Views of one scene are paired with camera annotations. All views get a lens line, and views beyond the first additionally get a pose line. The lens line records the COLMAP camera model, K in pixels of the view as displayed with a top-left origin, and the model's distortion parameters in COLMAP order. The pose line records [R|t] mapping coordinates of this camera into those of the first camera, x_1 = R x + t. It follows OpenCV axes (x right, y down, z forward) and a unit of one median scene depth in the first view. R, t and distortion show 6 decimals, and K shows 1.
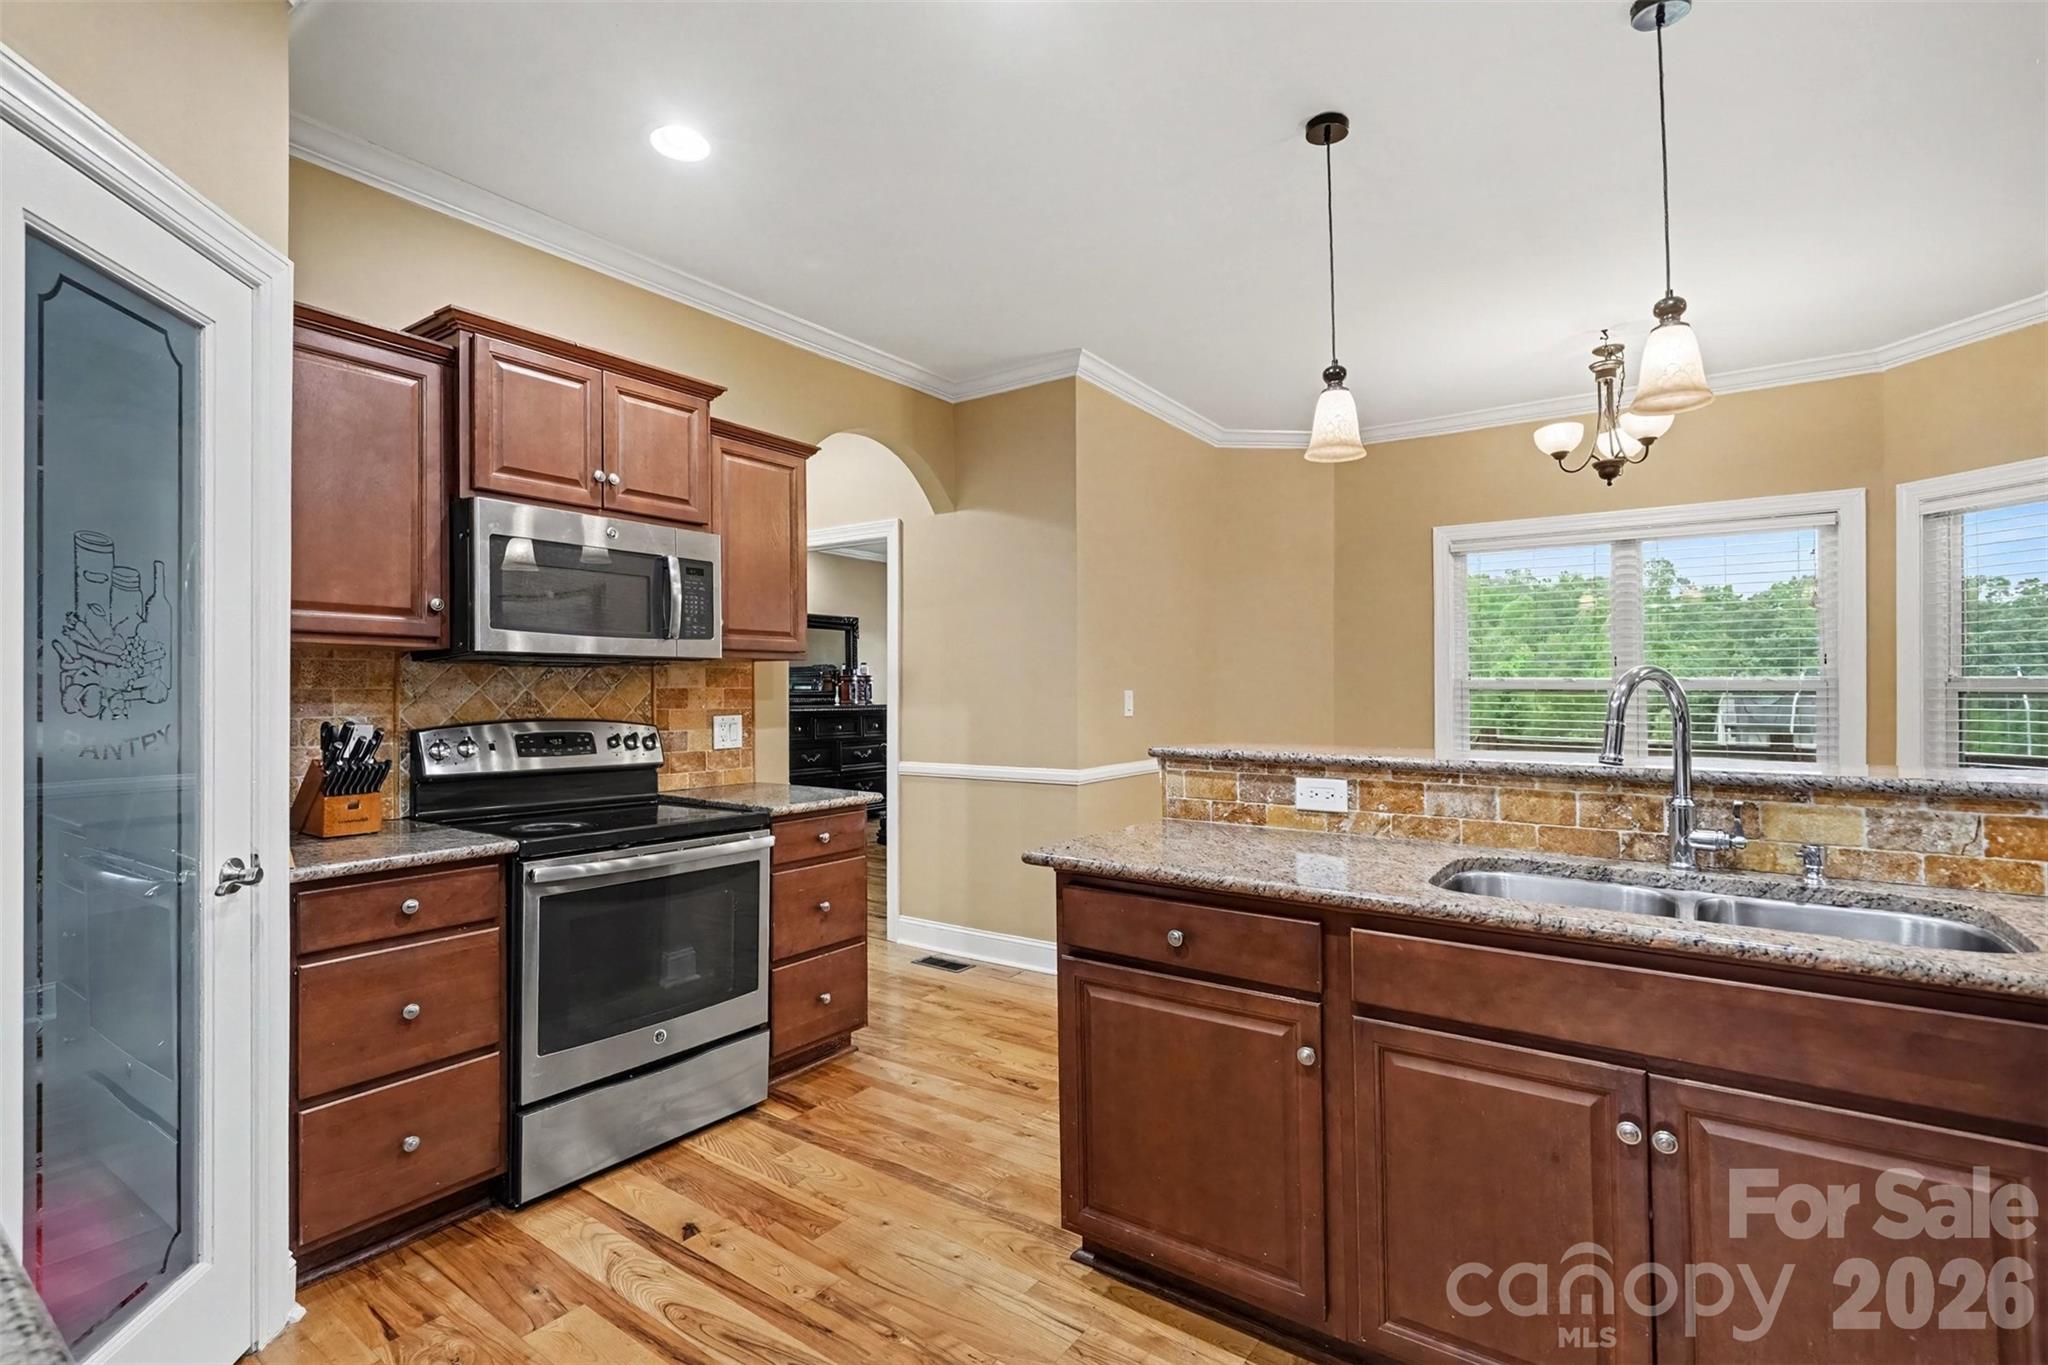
lens RADIAL K [[933.3, 0, 1005.7], [0, 933.3, 688.0], [0, 0, 1]] dist [-0.003390, 0.002049]
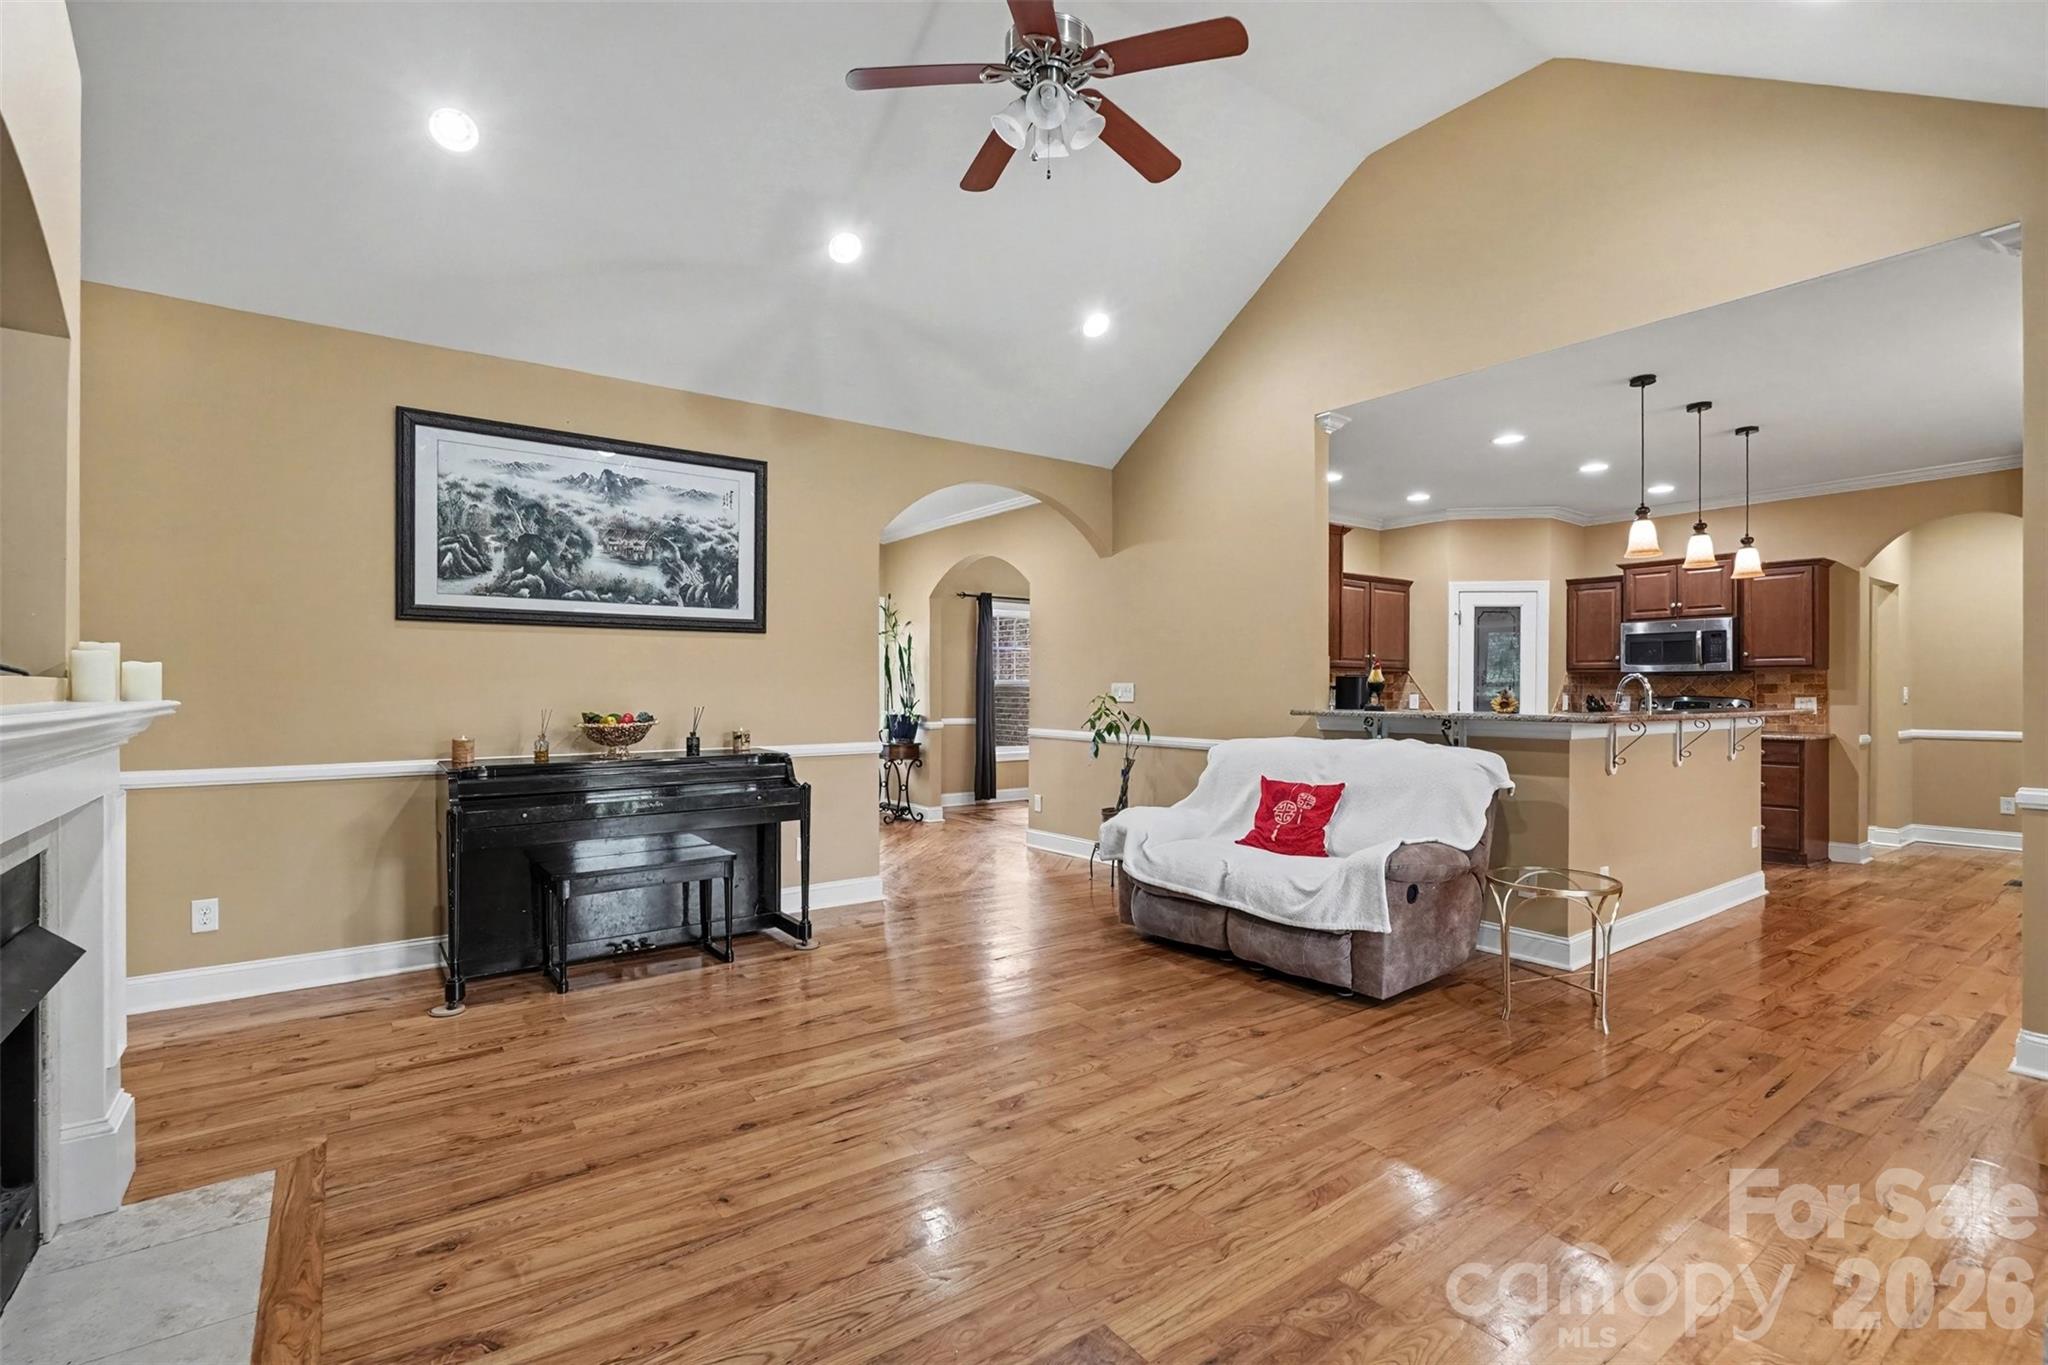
lens RADIAL K [[933.3, 0, 1019.4], [0, 933.3, 678.4], [0, 0, 1]] dist [-0.003390, 0.002049]
pose [[-0.303811, -0.012471, -0.952651, 2.591025], [-0.002263, 0.999921, -0.012368, 0.021177], [0.952730, -0.001602, -0.303815, 0.009507]]
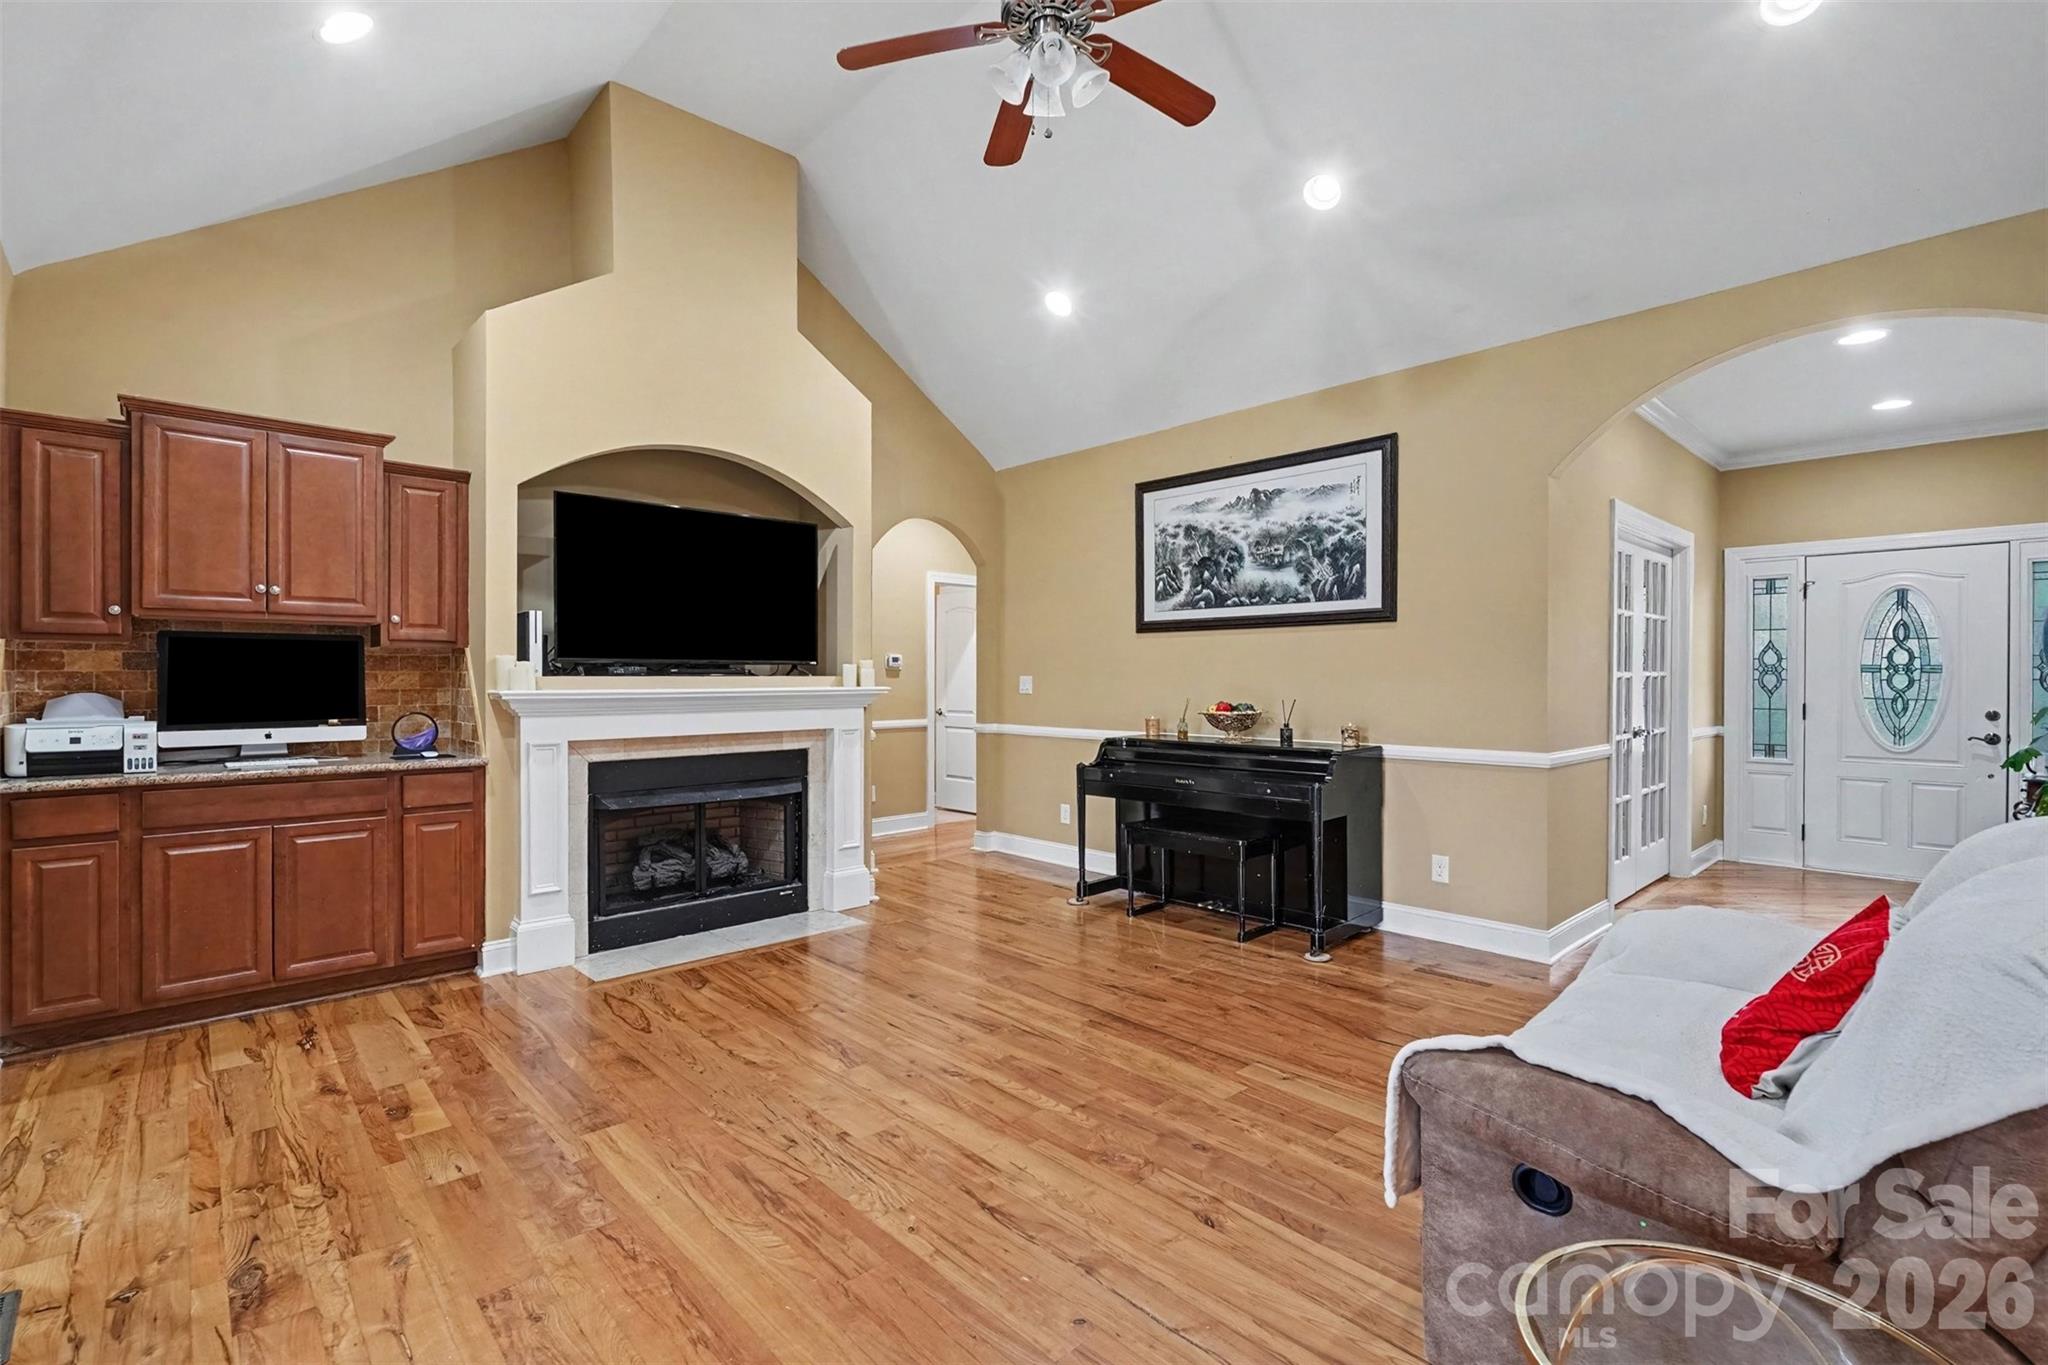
lens RADIAL K [[933.3, 0, 1029.4], [0, 933.3, 678.2], [0, 0, 1]] dist [-0.003390, 0.002049]
pose [[-0.982054, -0.001527, 0.188592, 1.341795], [-0.000847, 0.999993, 0.003685, 0.007215], [-0.188596, 0.003459, -0.982049, 0.734389]]
